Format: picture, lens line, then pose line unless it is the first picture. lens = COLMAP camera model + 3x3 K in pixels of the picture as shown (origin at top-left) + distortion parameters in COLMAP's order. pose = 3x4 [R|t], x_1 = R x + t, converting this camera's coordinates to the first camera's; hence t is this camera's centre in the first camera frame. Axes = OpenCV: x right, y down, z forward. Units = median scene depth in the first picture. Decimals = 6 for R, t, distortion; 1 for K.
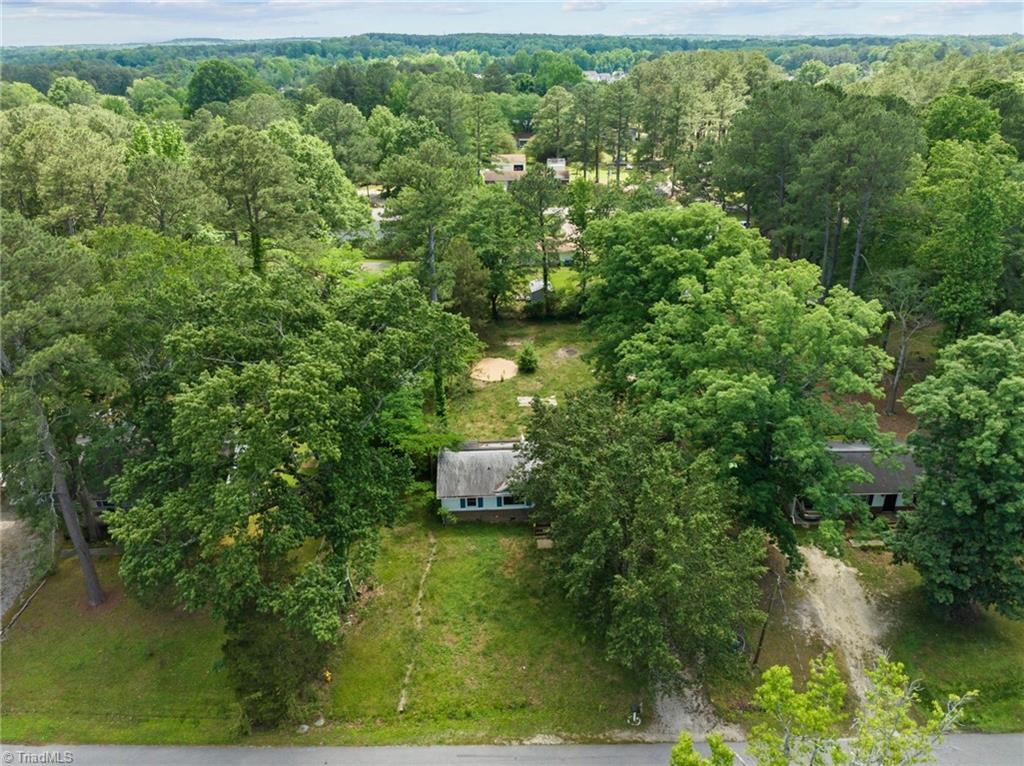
lens RADIAL K [[729.6, 0, 490.8], [0, 729.6, 382.1], [0, 0, 1]] dist [-0.054761, 0.013700]
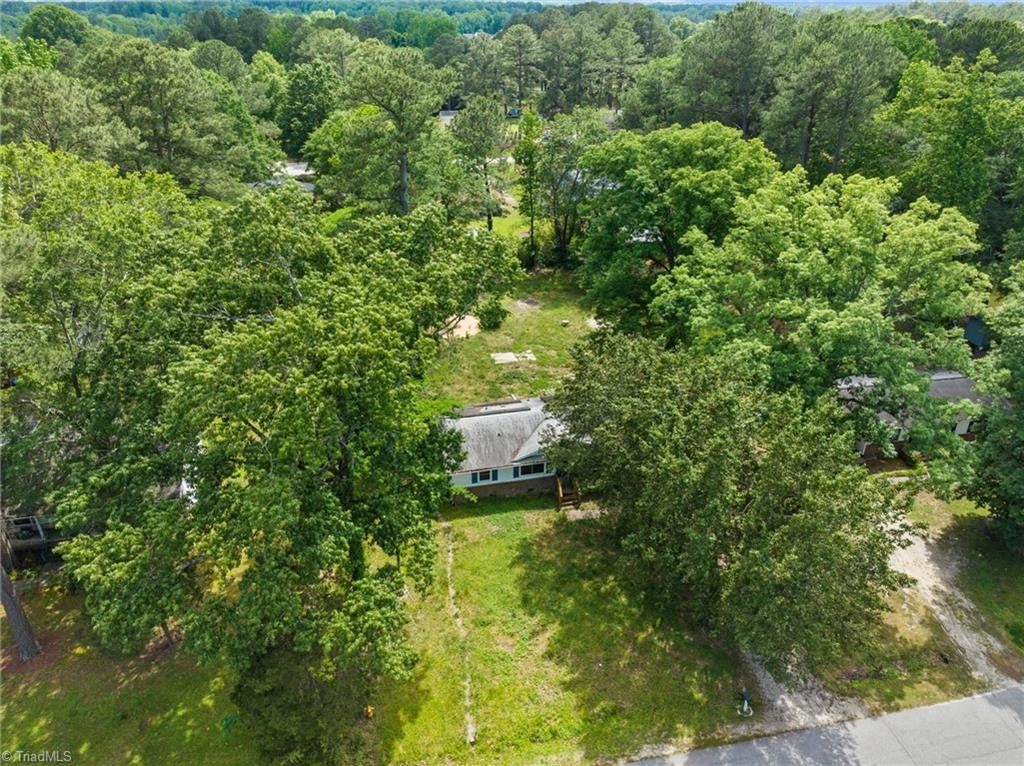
lens RADIAL K [[729.6, 0, 513.4], [0, 729.6, 384.2], [0, 0, 1]] dist [-0.054761, 0.013700]
pose [[0.981542, -0.071646, 0.177321, -0.162024], [0.062155, 0.996349, 0.058520, 0.011137], [-0.180866, -0.046418, 0.982412, 0.184172]]
